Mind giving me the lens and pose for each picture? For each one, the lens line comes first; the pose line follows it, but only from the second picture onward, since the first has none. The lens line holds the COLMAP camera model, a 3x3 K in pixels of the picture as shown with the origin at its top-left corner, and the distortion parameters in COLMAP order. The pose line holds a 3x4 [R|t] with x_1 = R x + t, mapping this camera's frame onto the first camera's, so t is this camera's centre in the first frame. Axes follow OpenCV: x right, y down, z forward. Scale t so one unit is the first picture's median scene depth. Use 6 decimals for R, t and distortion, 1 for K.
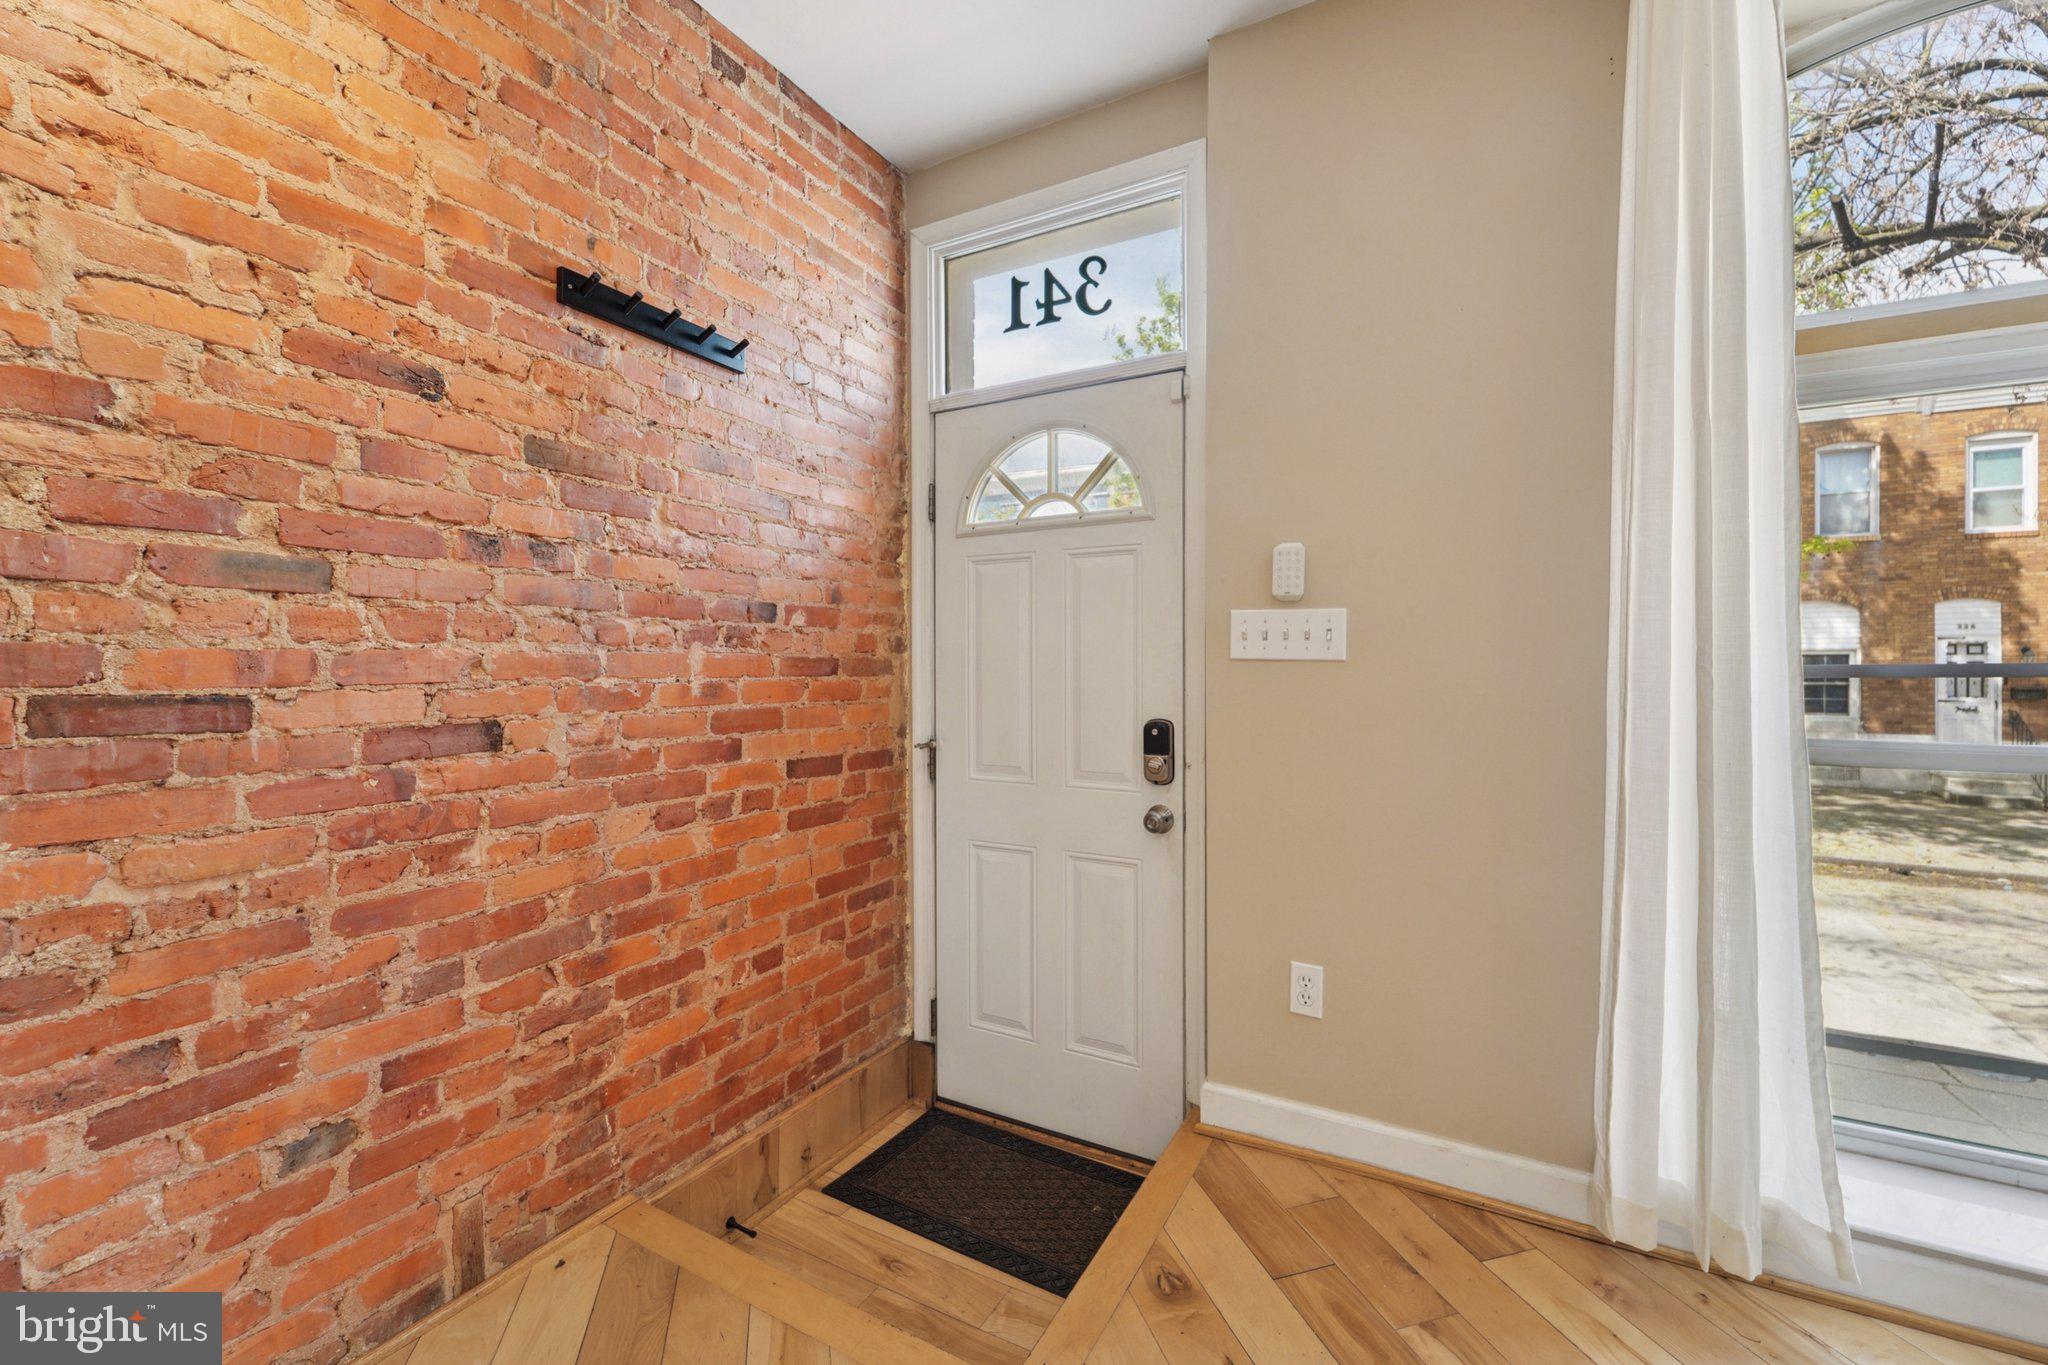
lens RADIAL K [[838.2, 0, 1022.7], [0, 838.2, 670.2], [0, 0, 1]] dist [-0.000407, -0.000210]
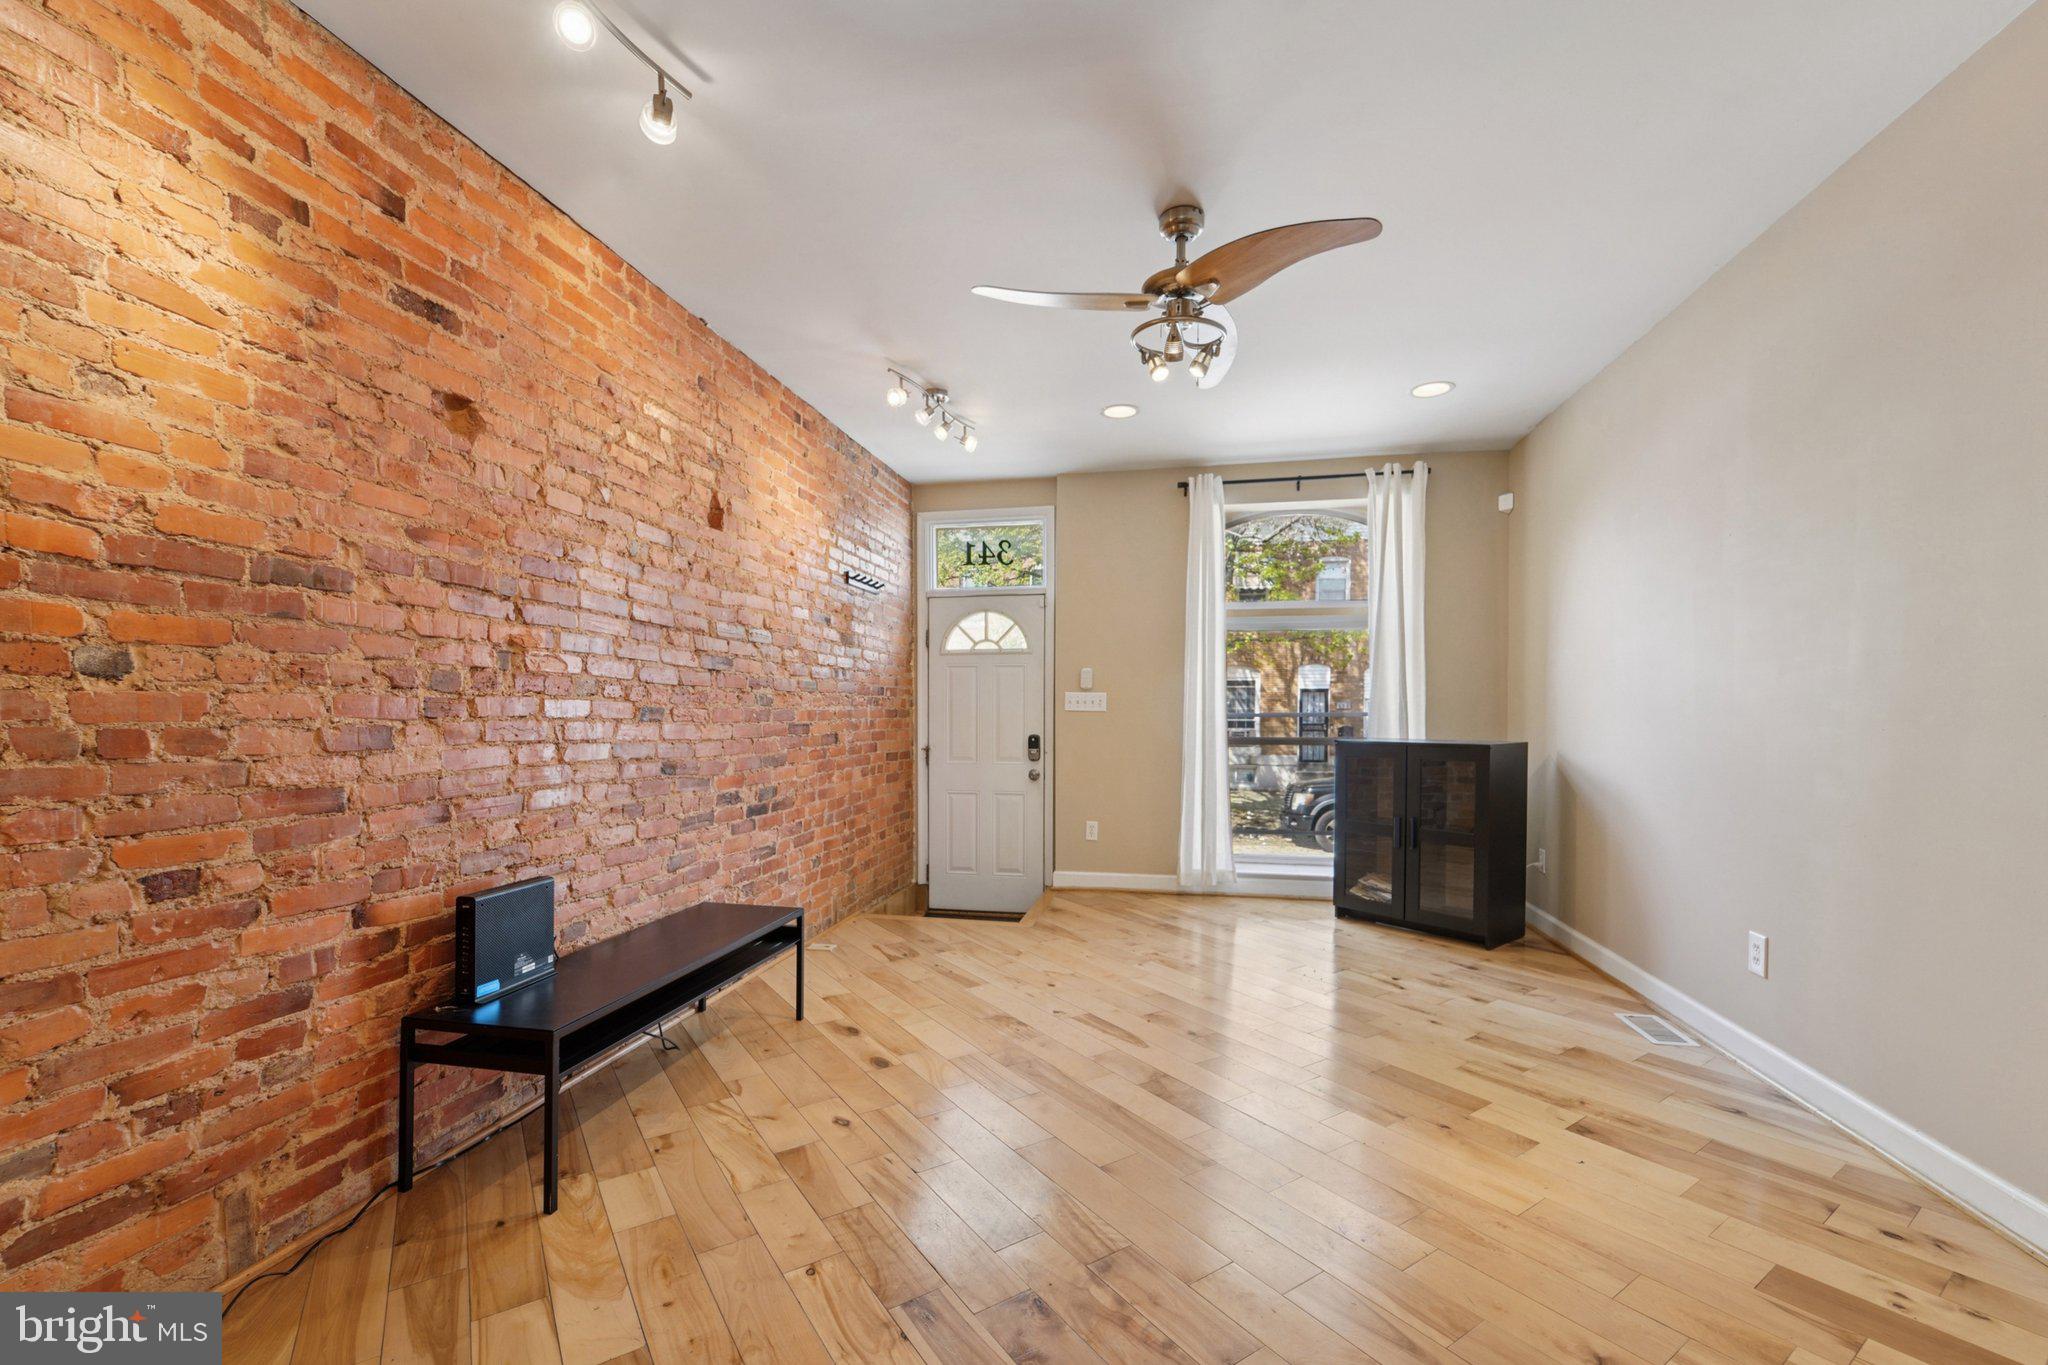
lens RADIAL K [[845.9, 0, 1029.4], [0, 845.9, 728.1], [0, 0, 1]] dist [-0.001052, -0.000805]
pose [[0.950662, -0.005545, 0.310180, -0.590815], [-0.000376, 0.999819, 0.019024, -0.007785], [-0.310229, -0.018202, 0.950488, -1.295509]]
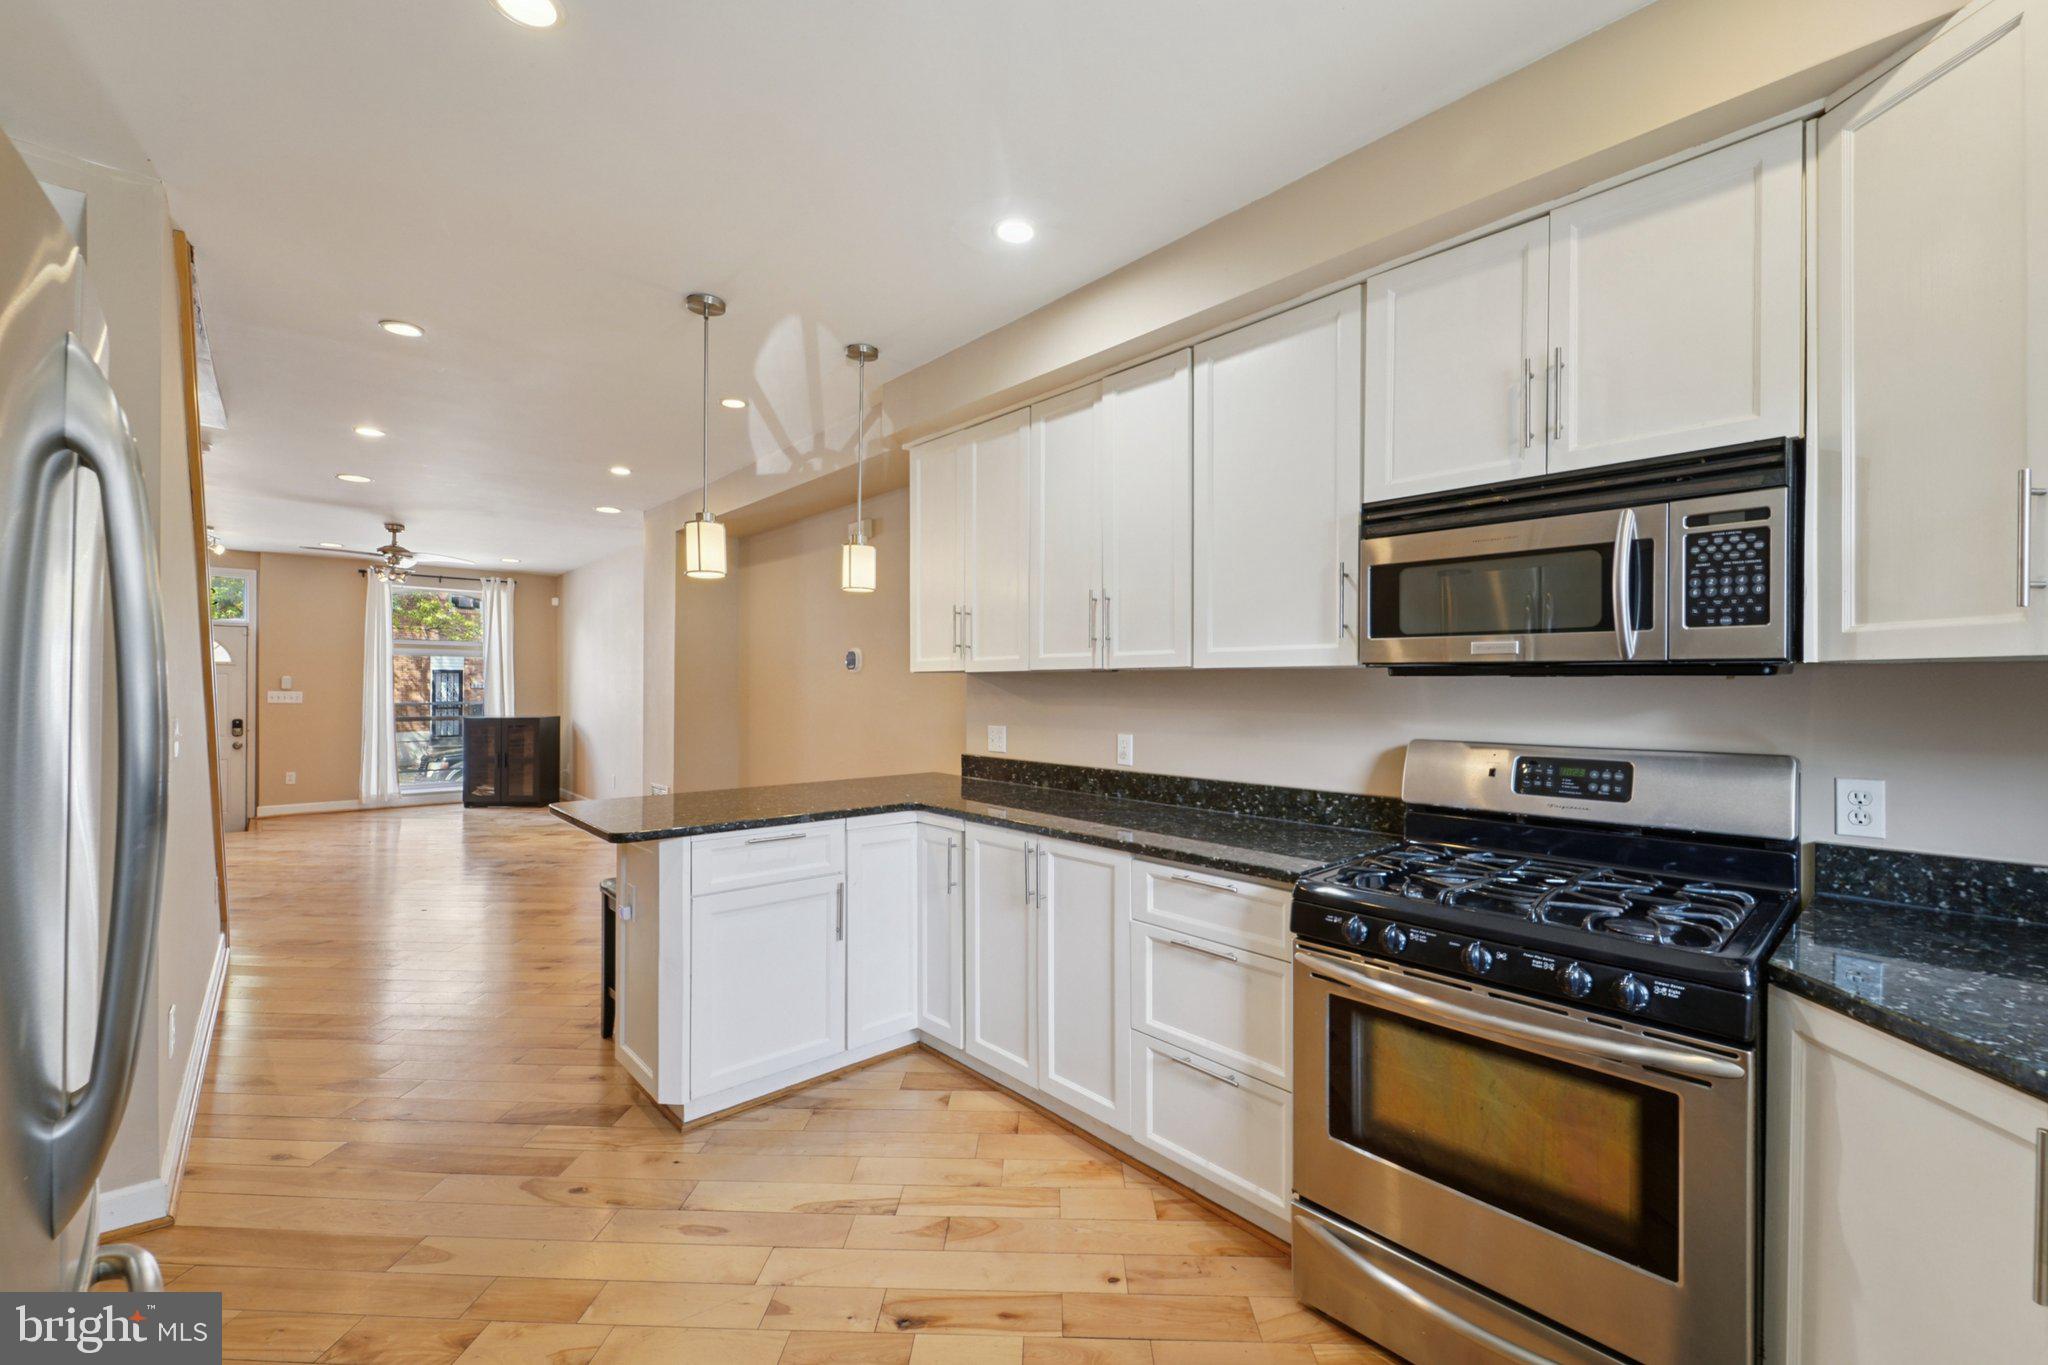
lens RADIAL K [[831.7, 0, 1023.2], [0, 831.7, 688.0], [0, 0, 1]] dist [-0.000828, -0.001121]
pose [[0.318661, -0.000018, 0.947869, -2.102639], [-0.003559, 0.999993, 0.001216, -0.091170], [-0.947862, -0.003761, 0.318659, -3.301109]]
